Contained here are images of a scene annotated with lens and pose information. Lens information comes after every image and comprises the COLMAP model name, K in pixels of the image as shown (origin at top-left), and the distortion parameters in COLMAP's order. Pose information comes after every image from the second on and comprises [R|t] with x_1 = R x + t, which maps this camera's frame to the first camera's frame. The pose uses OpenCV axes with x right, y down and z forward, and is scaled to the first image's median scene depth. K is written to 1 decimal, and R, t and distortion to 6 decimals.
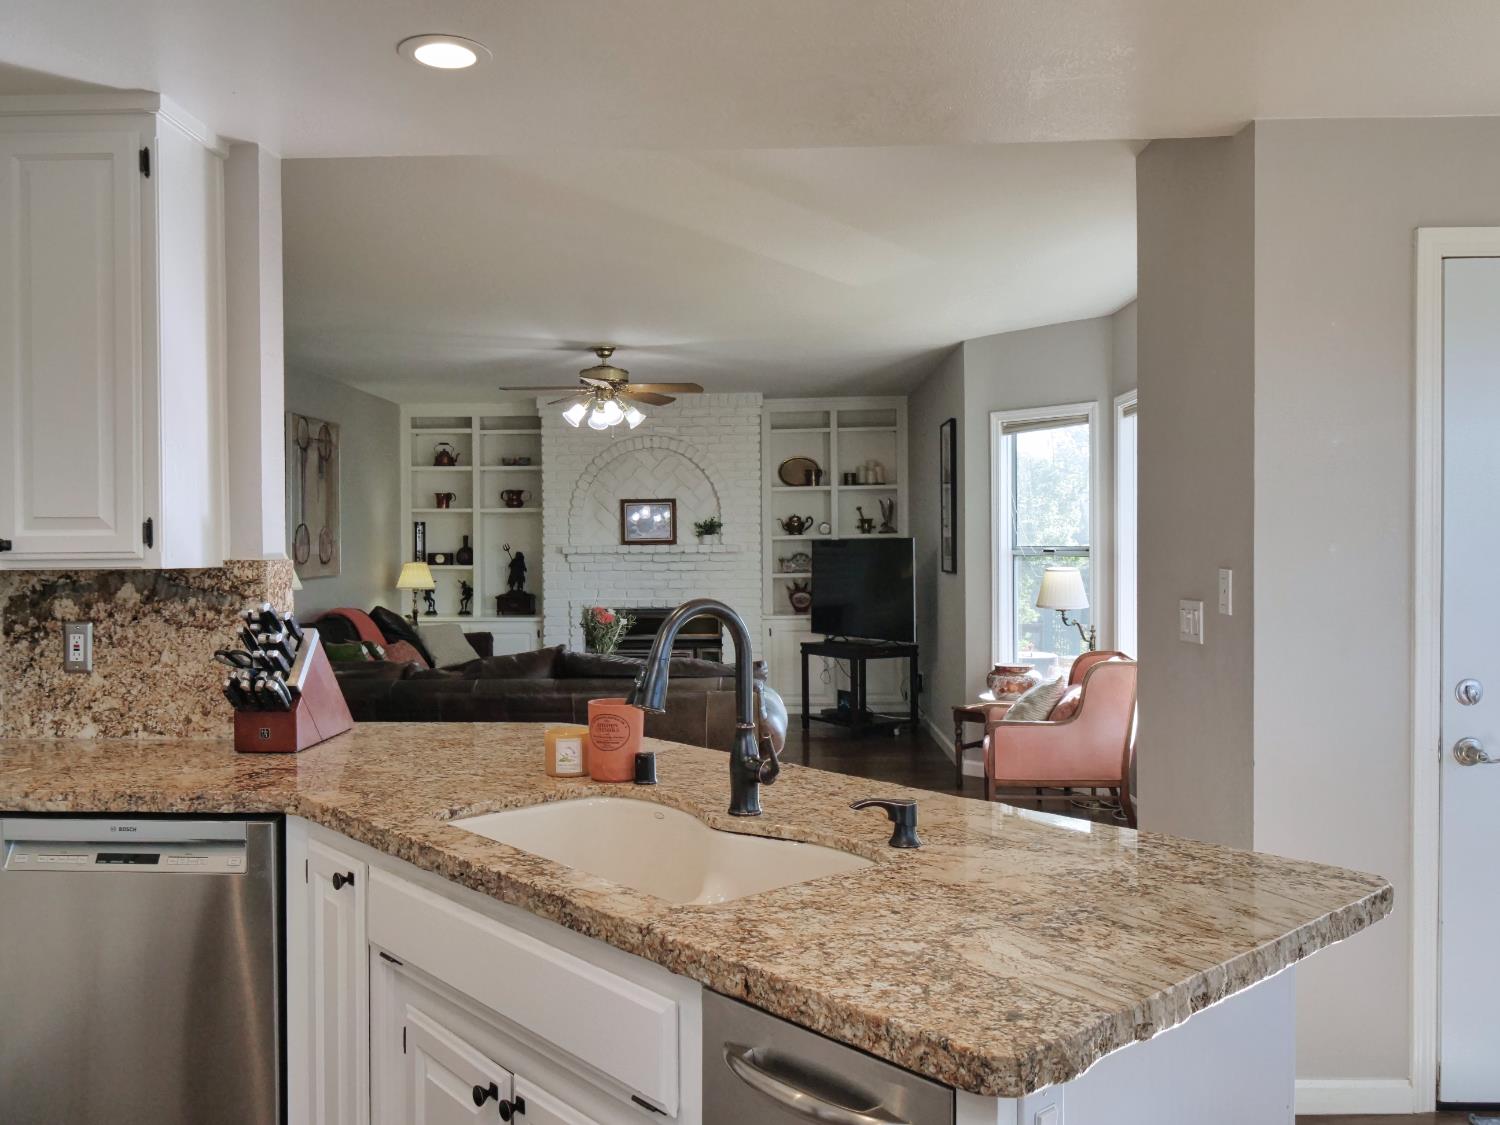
lens RADIAL K [[1235.7, 0, 752.1], [0, 1235.7, 558.7], [0, 0, 1]] dist [-0.004480, 0.002603]
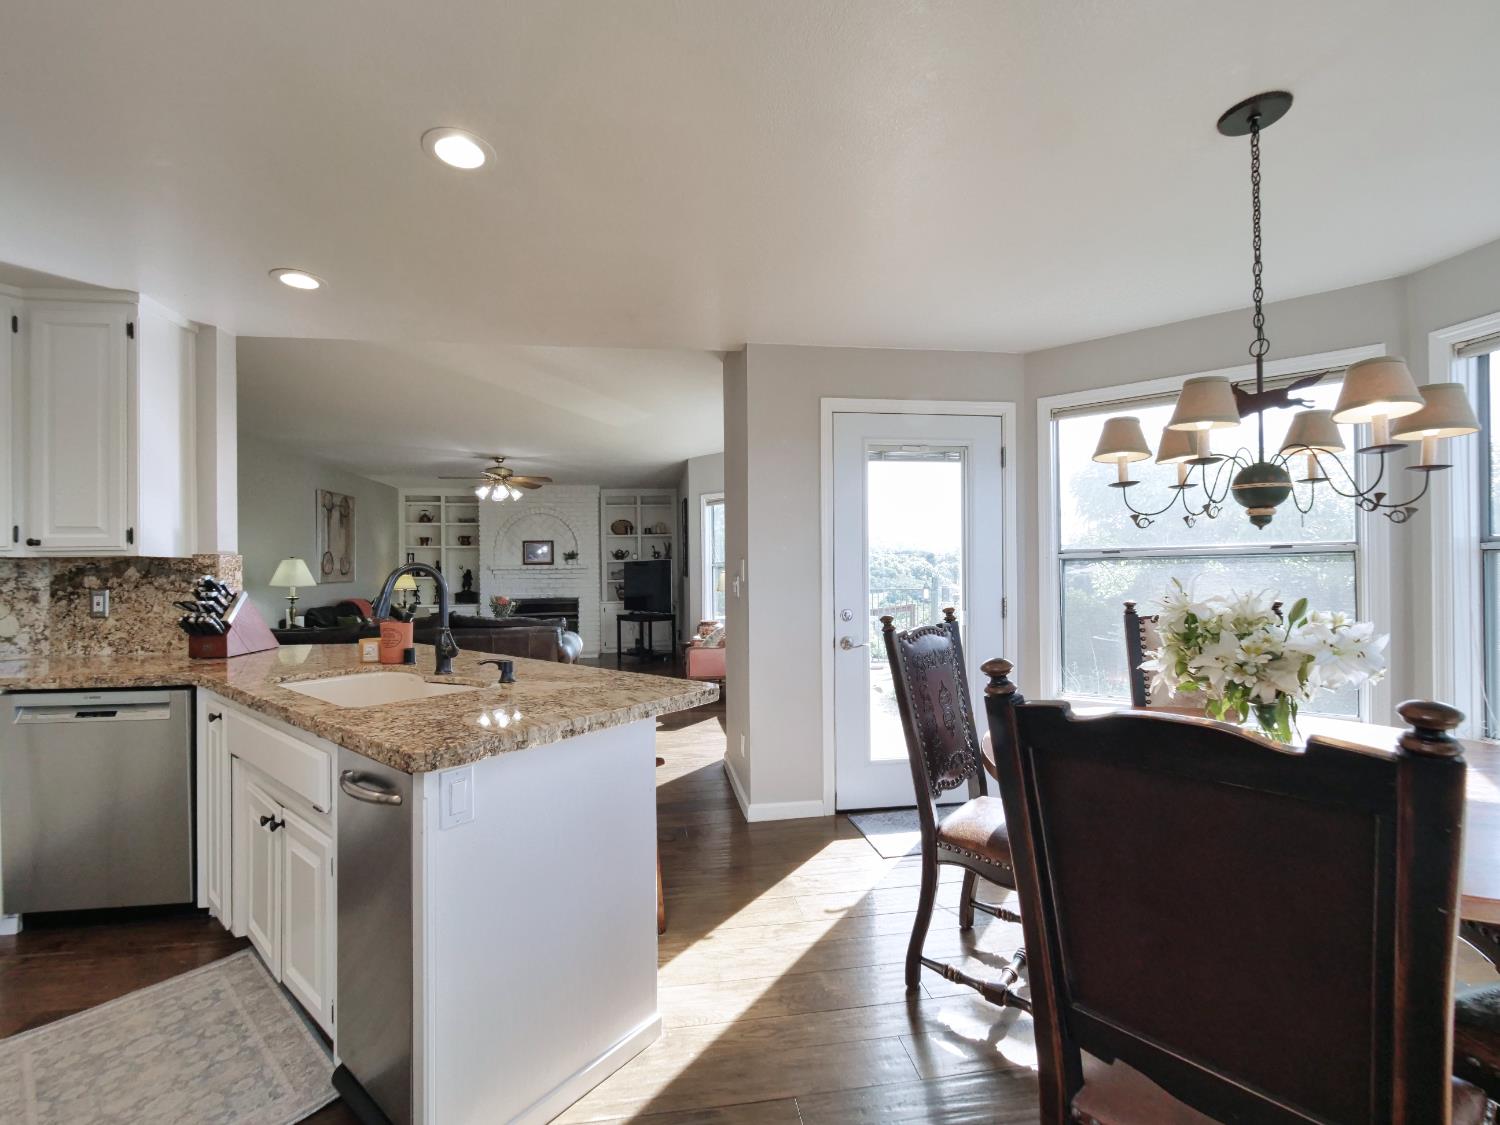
lens RADIAL K [[641.2, 0, 747.4], [0, 641.2, 567.3], [0, 0, 1]] dist [-0.001978, 0.001026]
pose [[0.985359, -0.002769, 0.170472, 0.211531], [0.006075, 0.999803, -0.018875, 0.042874], [-0.170386, 0.019634, 0.985182, -0.061415]]
